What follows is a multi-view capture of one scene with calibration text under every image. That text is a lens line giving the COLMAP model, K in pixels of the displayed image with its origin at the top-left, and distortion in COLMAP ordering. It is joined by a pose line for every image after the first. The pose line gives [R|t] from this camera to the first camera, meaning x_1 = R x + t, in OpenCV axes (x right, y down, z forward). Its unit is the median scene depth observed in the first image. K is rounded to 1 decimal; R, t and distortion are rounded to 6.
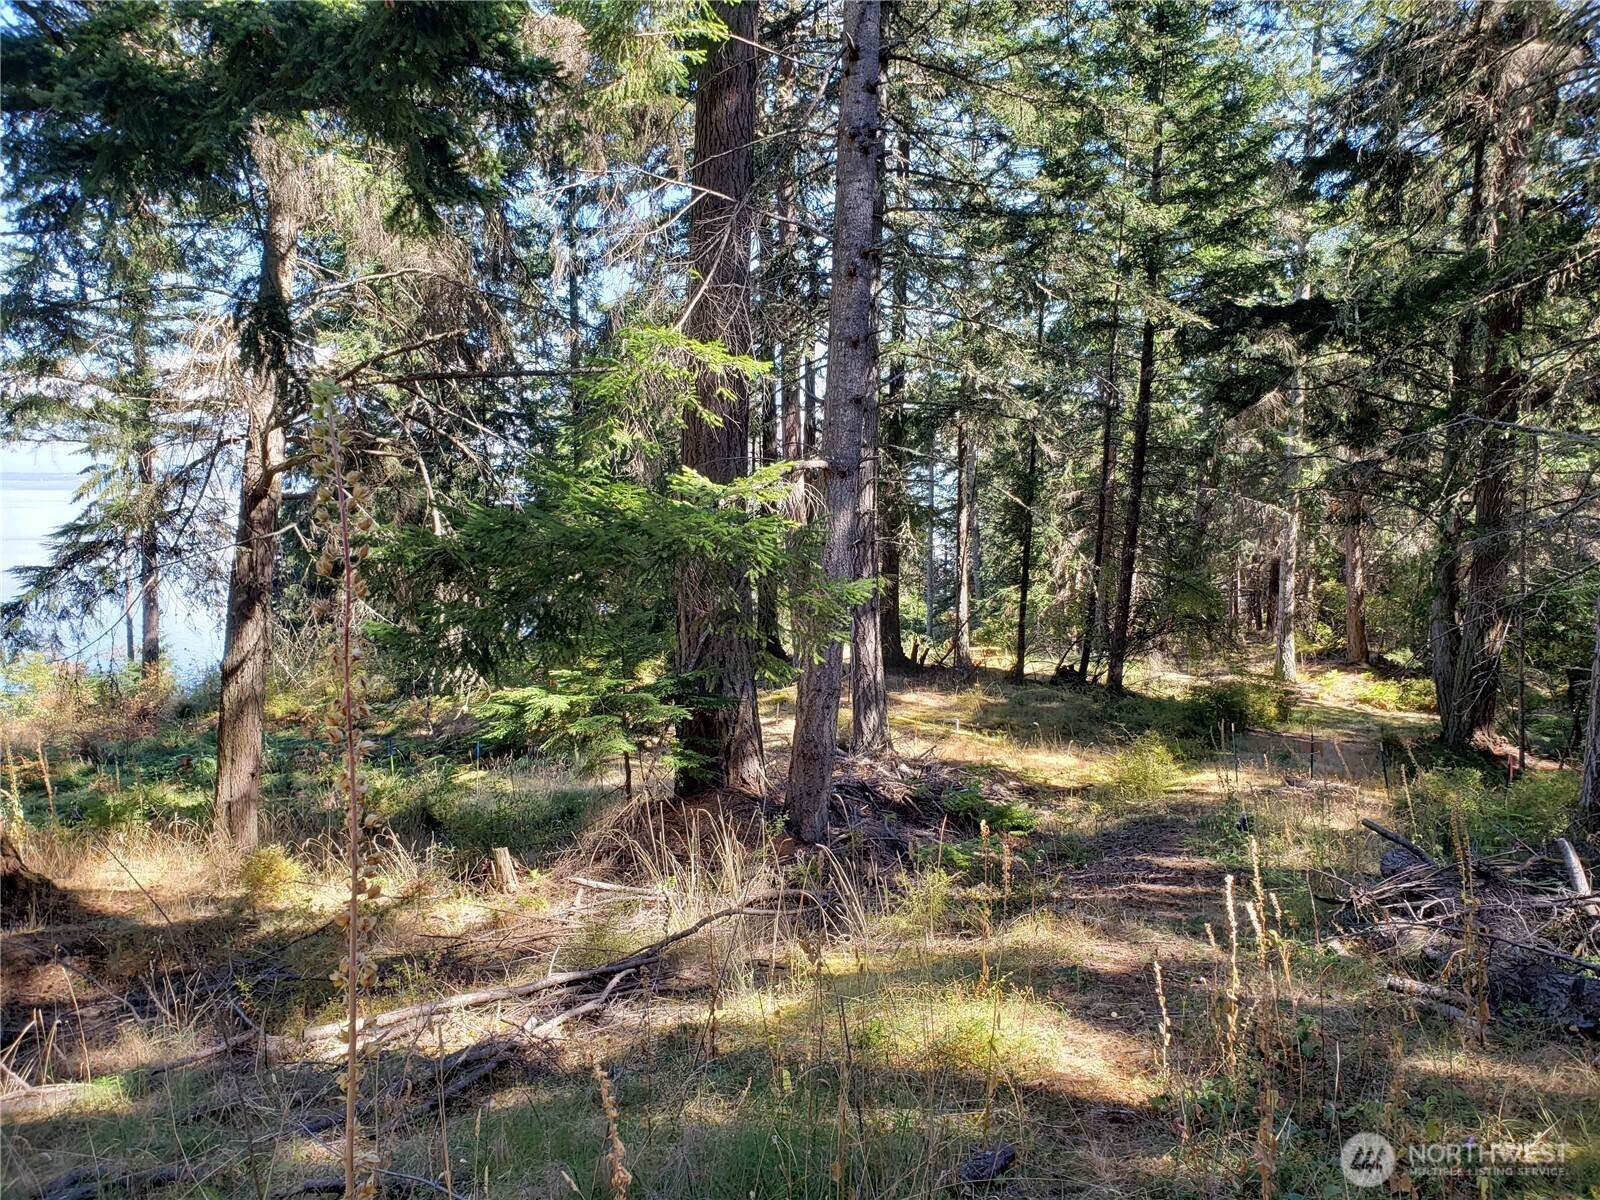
lens RADIAL K [[1241.9, 0, 800.0], [0, 1241.9, 600.0], [0, 0, 1]] dist [-0.005649, 0.044117]
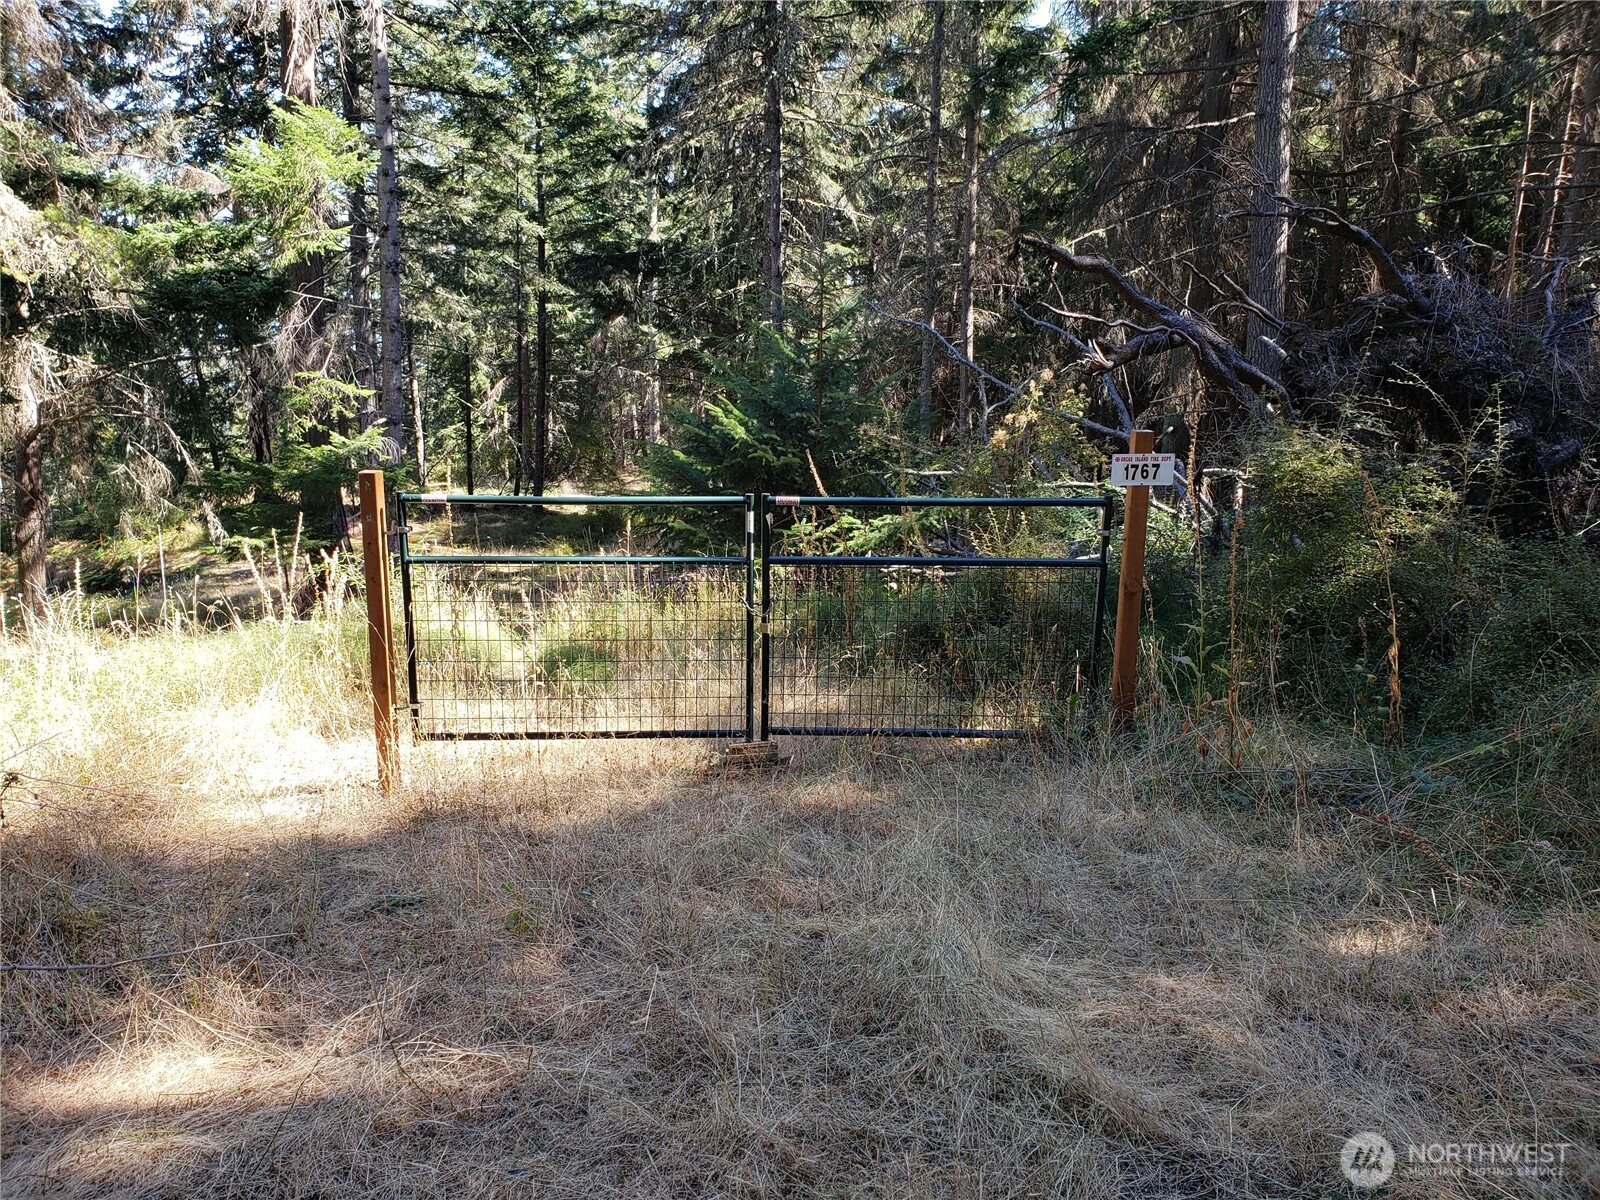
lens RADIAL K [[1241.9, 0, 800.0], [0, 1241.9, 600.0], [0, 0, 1]] dist [-0.005649, 0.044117]
pose [[0.898361, -0.097138, 0.428382, -0.088602], [0.030166, 0.986583, 0.160451, -0.039752], [-0.438220, -0.131220, 0.889238, -0.373899]]
